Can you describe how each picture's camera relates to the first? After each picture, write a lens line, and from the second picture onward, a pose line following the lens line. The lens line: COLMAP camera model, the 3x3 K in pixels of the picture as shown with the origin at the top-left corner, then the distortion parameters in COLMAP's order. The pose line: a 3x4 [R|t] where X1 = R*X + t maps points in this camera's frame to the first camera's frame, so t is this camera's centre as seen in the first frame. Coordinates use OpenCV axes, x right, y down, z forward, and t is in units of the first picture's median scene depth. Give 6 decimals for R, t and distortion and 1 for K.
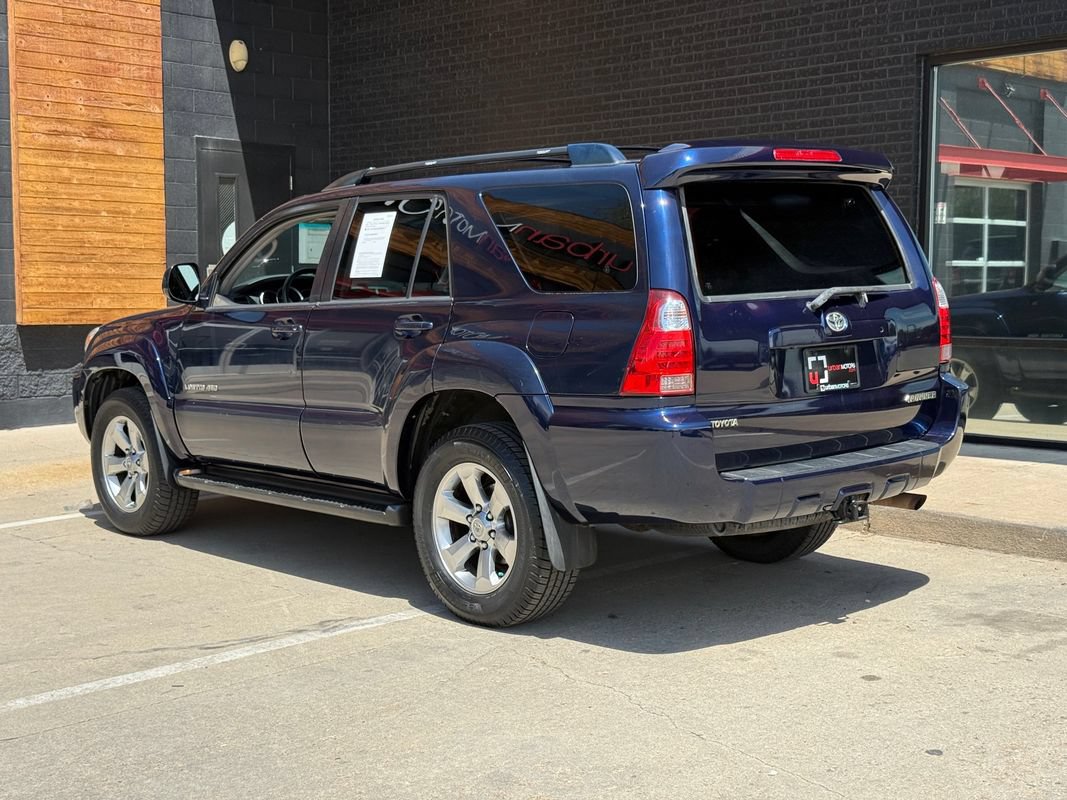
lens RADIAL K [[1475.8, 0, 533.6], [0, 1475.8, 395.6], [0, 0, 1]] dist [0.239017, -0.485232]
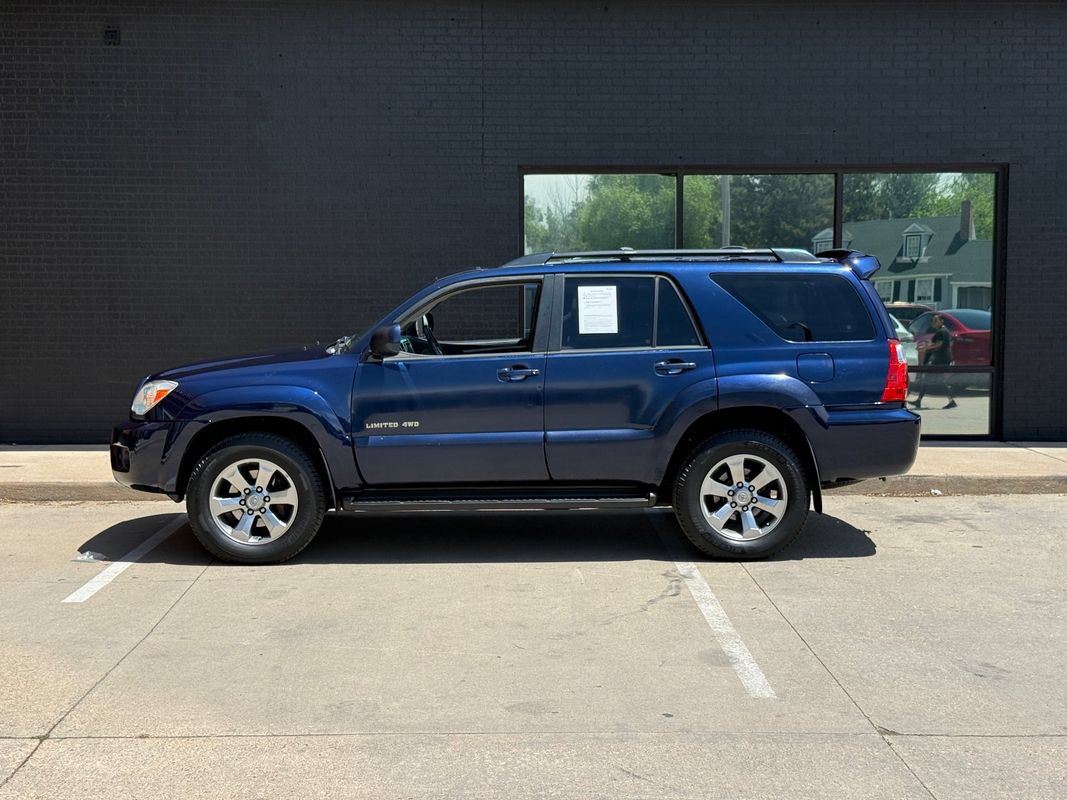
lens RADIAL K [[1474.2, 0, 527.0], [0, 1474.2, 408.0], [0, 0, 1]] dist [0.245694, -0.533359]
pose [[0.656422, -0.050459, 0.752705, -0.597989], [0.061859, 0.998001, 0.012957, -0.016177], [-0.751854, 0.038056, 0.658231, 0.074850]]
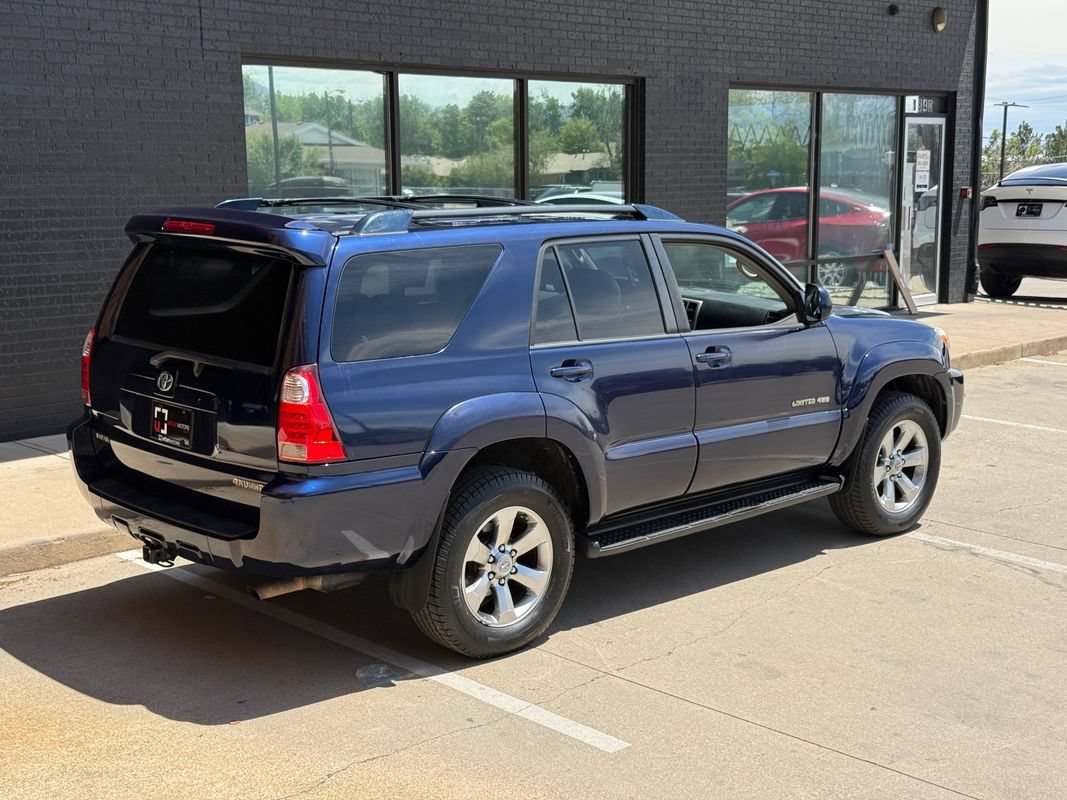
lens RADIAL K [[1475.8, 0, 533.6], [0, 1475.8, 395.6], [0, 0, 1]] dist [0.239017, -0.485232]
pose [[-0.060984, -0.157781, 0.985589, -0.658930], [0.087103, 0.982819, 0.162727, -0.108965], [-0.994331, 0.095771, -0.046193, 0.658648]]
